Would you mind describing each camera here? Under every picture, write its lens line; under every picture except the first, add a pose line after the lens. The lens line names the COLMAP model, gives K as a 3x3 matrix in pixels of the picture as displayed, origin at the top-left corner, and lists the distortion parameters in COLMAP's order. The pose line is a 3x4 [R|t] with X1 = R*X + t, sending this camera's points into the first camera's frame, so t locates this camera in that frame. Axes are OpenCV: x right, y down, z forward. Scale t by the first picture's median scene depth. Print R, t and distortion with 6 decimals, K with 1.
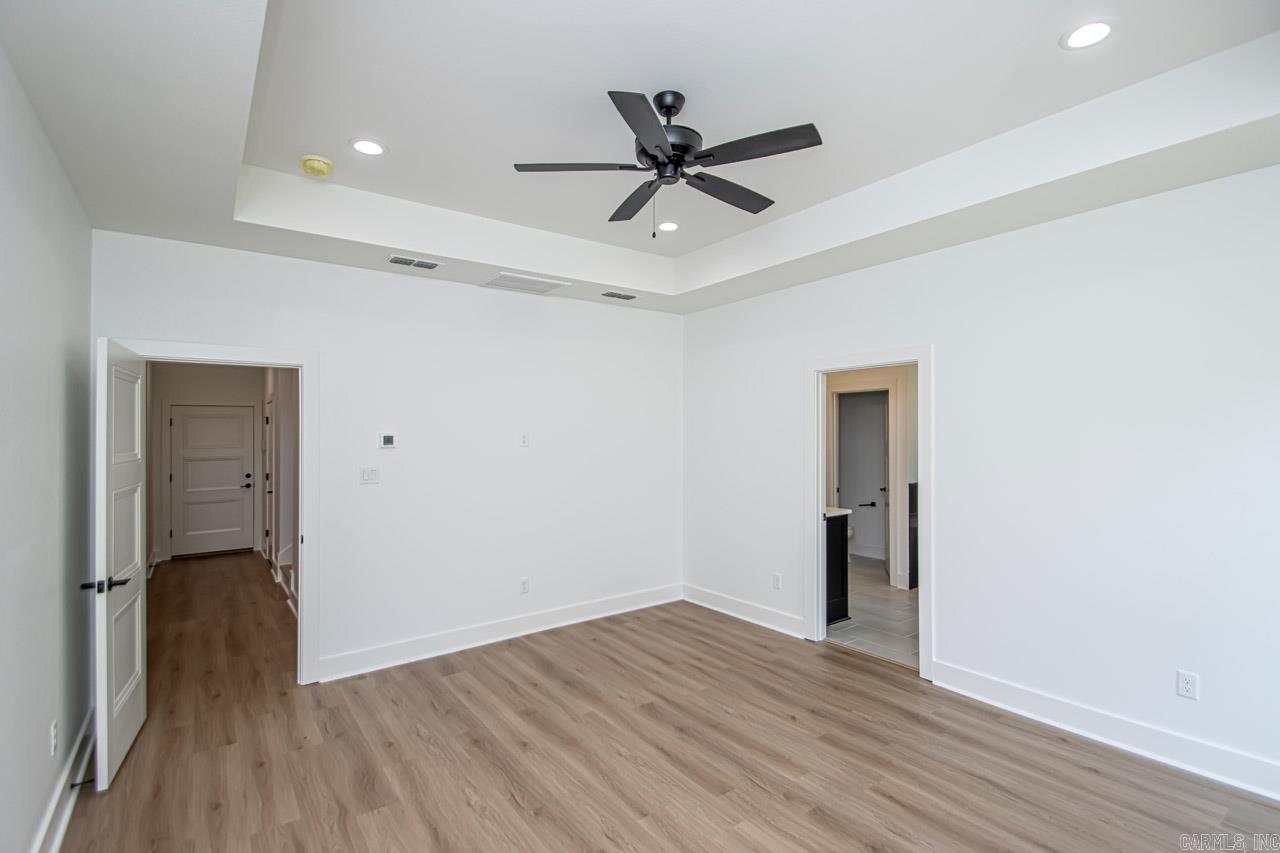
lens RADIAL K [[612.0, 0, 639.7], [0, 612.0, 431.1], [0, 0, 1]] dist [0.008130, -0.013857]
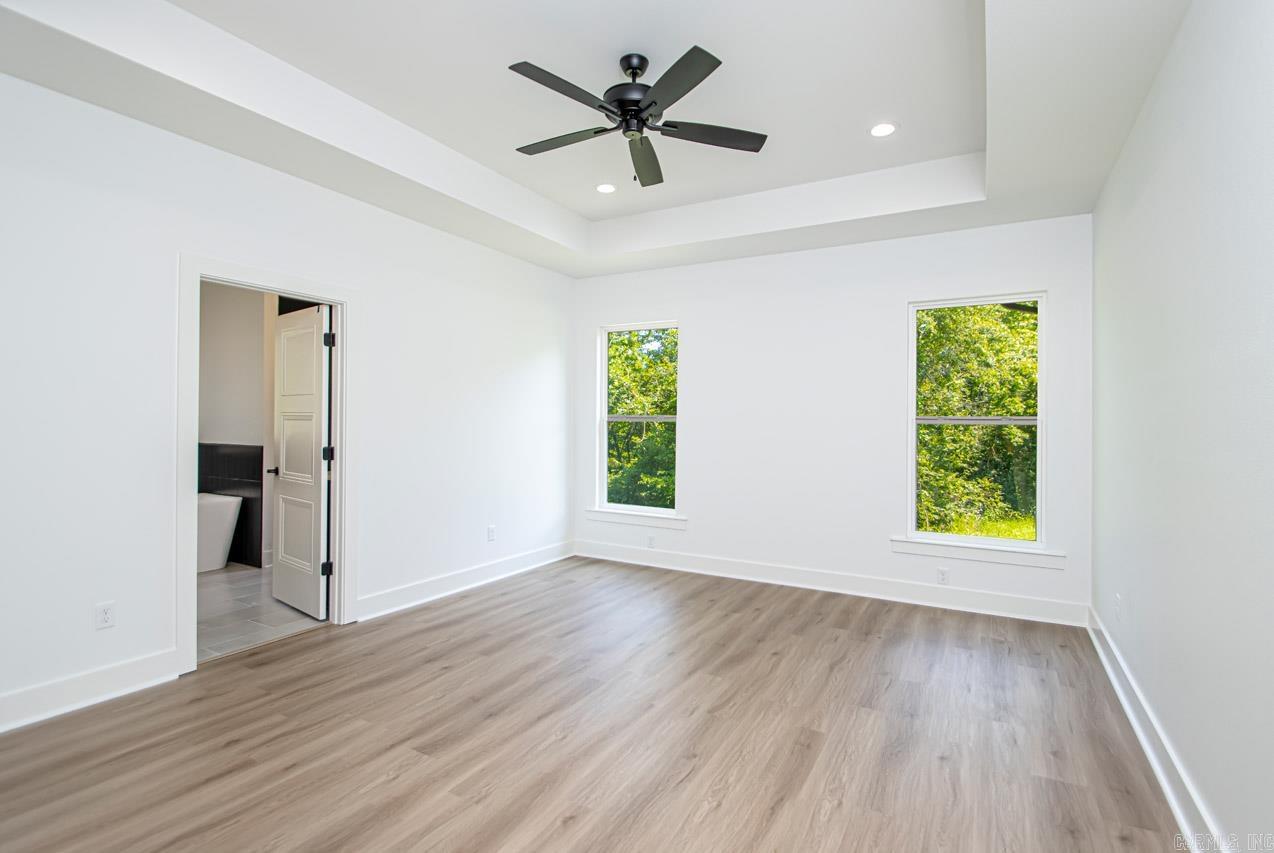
lens RADIAL K [[609.1, 0, 636.2], [0, 609.1, 423.5], [0, 0, 1]] dist [0.008130, -0.013857]
pose [[-0.417976, -0.000679, 0.908458, -0.721123], [-0.012555, 0.999909, -0.005029, 0.071201], [-0.908371, -0.013508, -0.417946, 1.066931]]
